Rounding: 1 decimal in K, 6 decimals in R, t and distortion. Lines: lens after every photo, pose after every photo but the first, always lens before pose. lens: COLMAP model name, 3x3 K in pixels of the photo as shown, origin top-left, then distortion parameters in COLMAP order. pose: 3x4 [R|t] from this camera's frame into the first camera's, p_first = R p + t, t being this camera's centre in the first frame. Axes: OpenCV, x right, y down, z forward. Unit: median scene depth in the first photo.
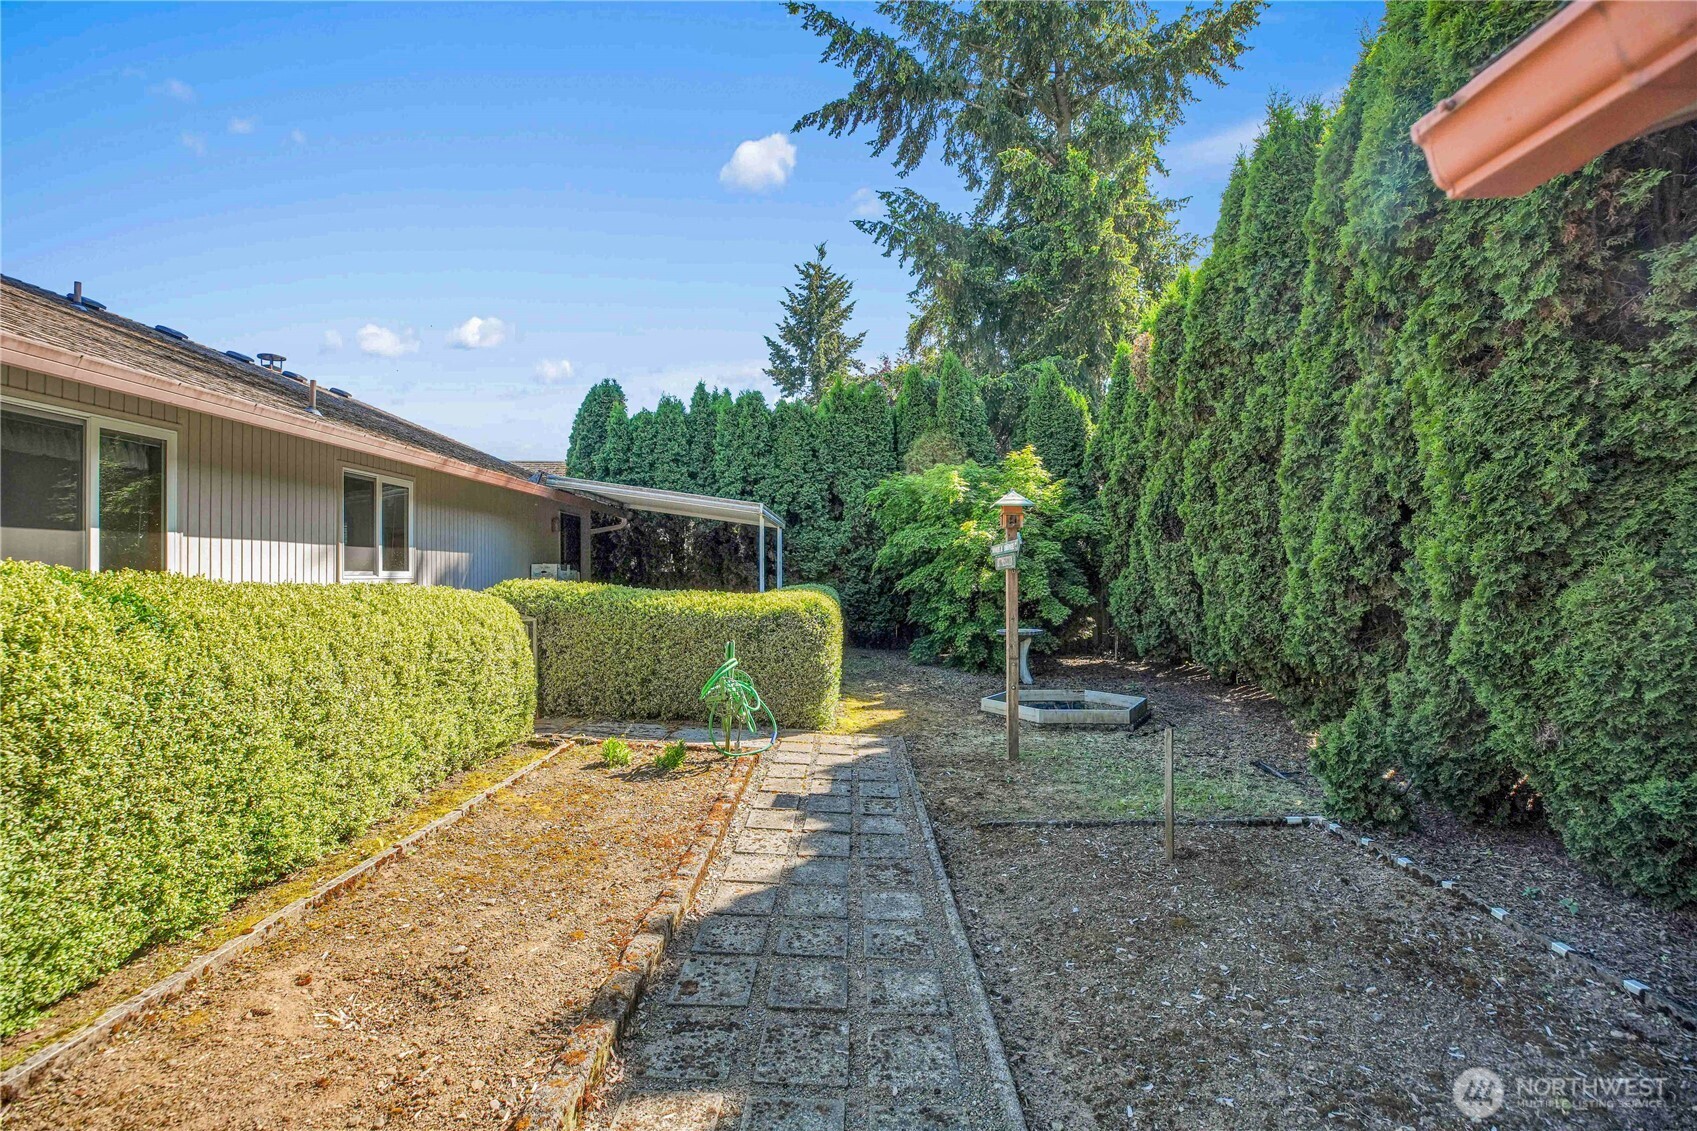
lens RADIAL K [[766.4, 0, 844.8], [0, 766.4, 559.4], [0, 0, 1]] dist [-0.017938, 0.001253]
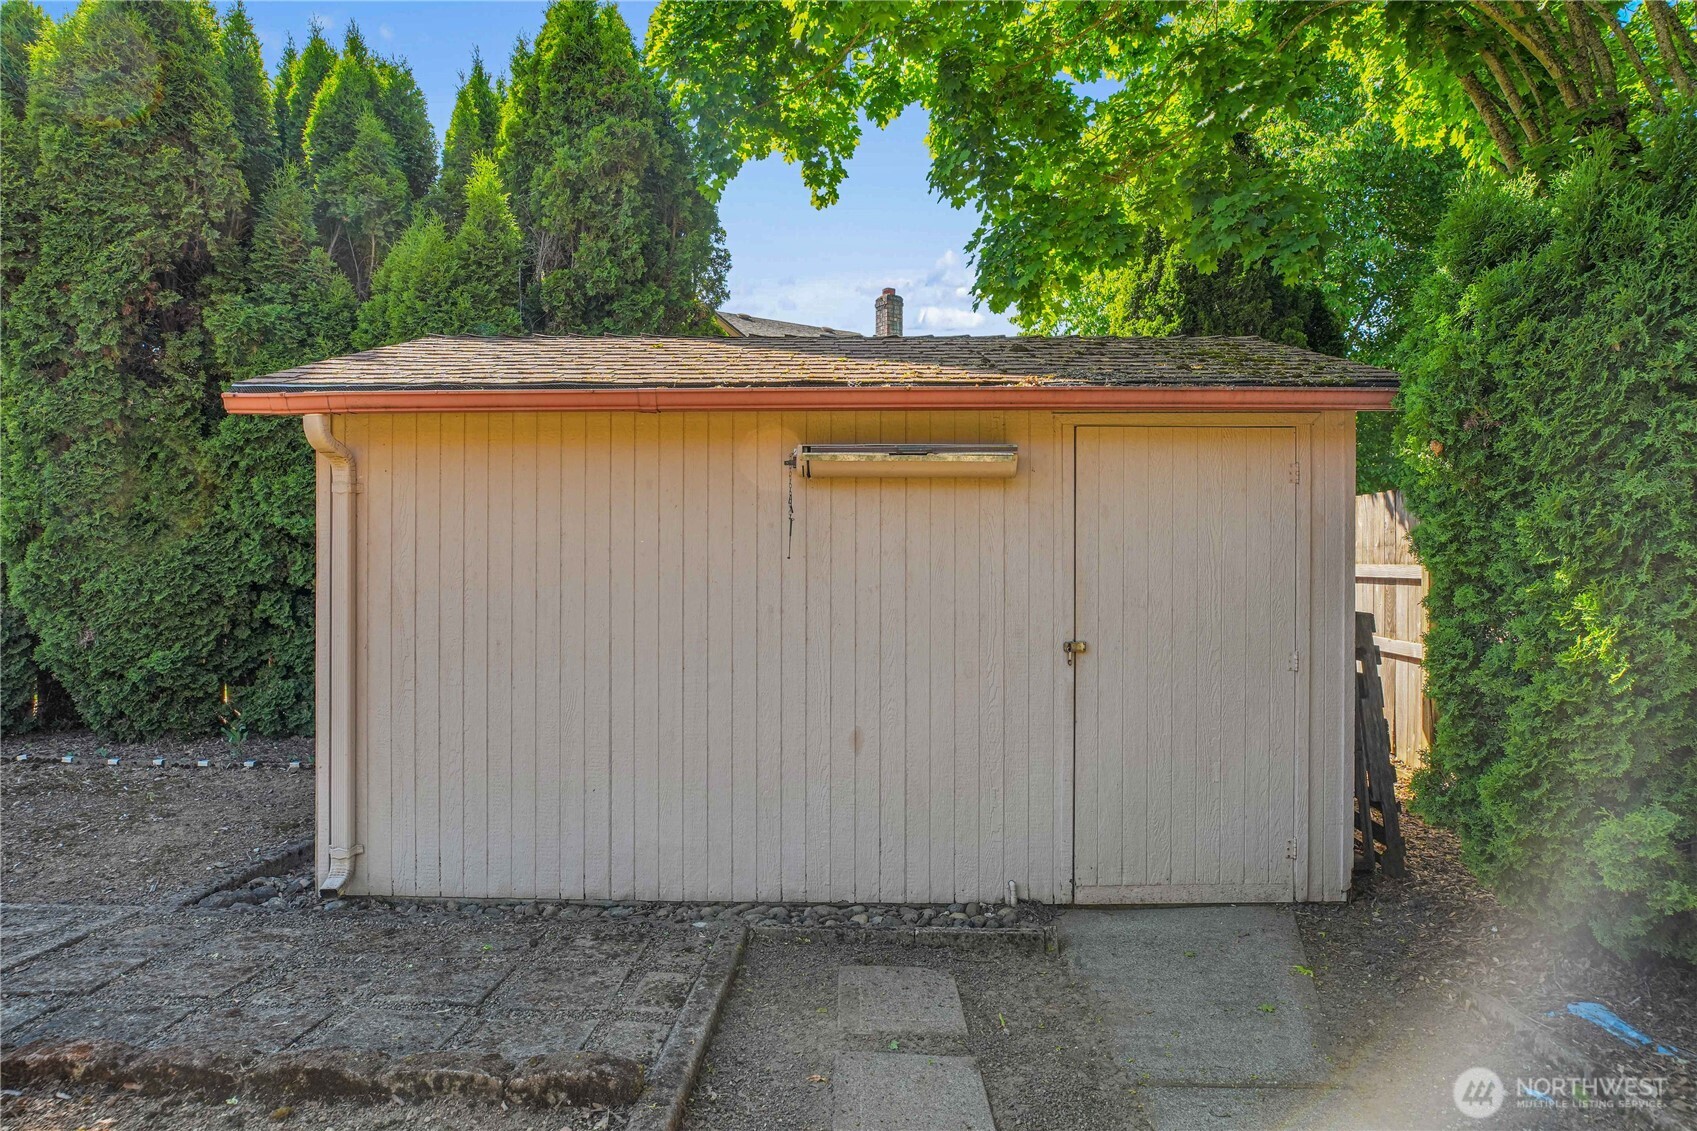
lens RADIAL K [[942.3, 0, 850.8], [0, 942.3, 554.2], [0, 0, 1]] dist [0.001693, 0.000800]
pose [[0.020502, -0.000865, 0.999789, -0.911161], [-0.017932, 0.999838, 0.001233, 0.050159], [-0.999629, -0.017954, 0.020483, -0.530187]]
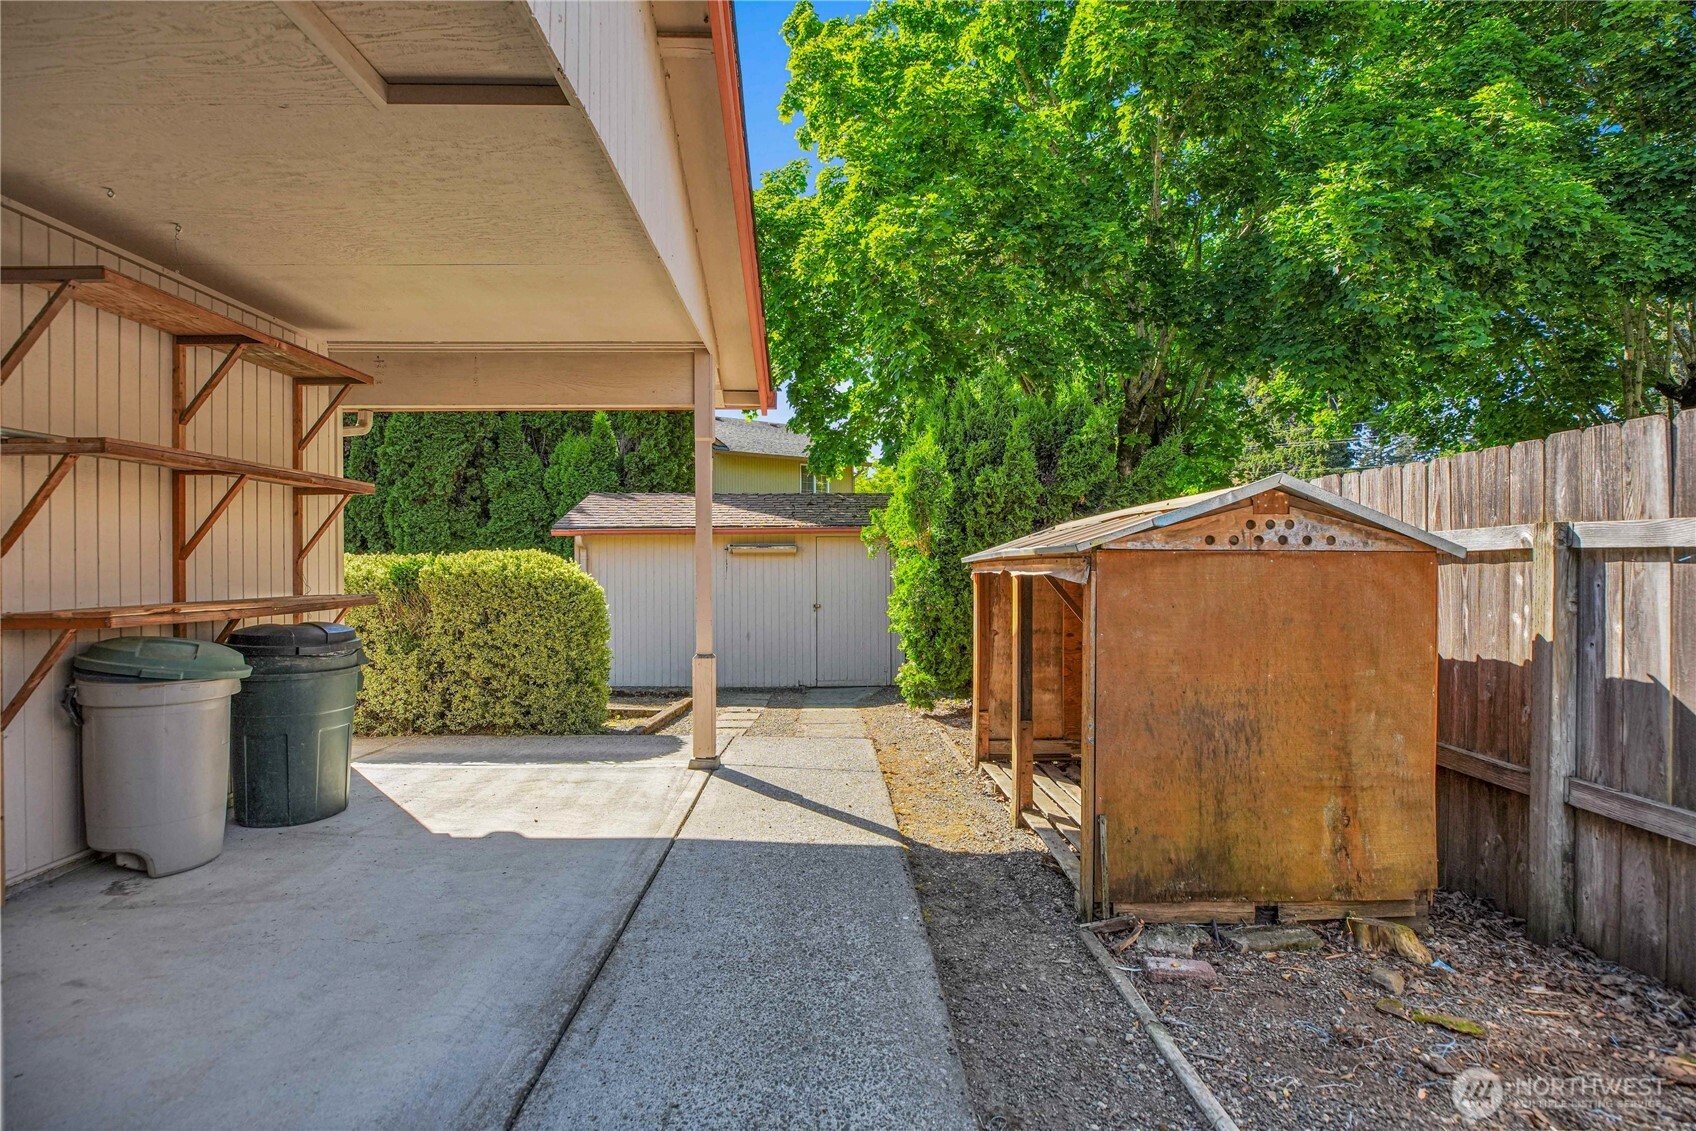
lens RADIAL K [[766.0, 0, 846.1], [0, 766.0, 569.0], [0, 0, 1]] dist [-0.017938, 0.001253]
pose [[-0.031048, 0.002819, 0.999514, -2.698678], [-0.010935, 0.999935, -0.003160, 0.024066], [-0.999458, -0.011028, -0.031015, -0.794885]]
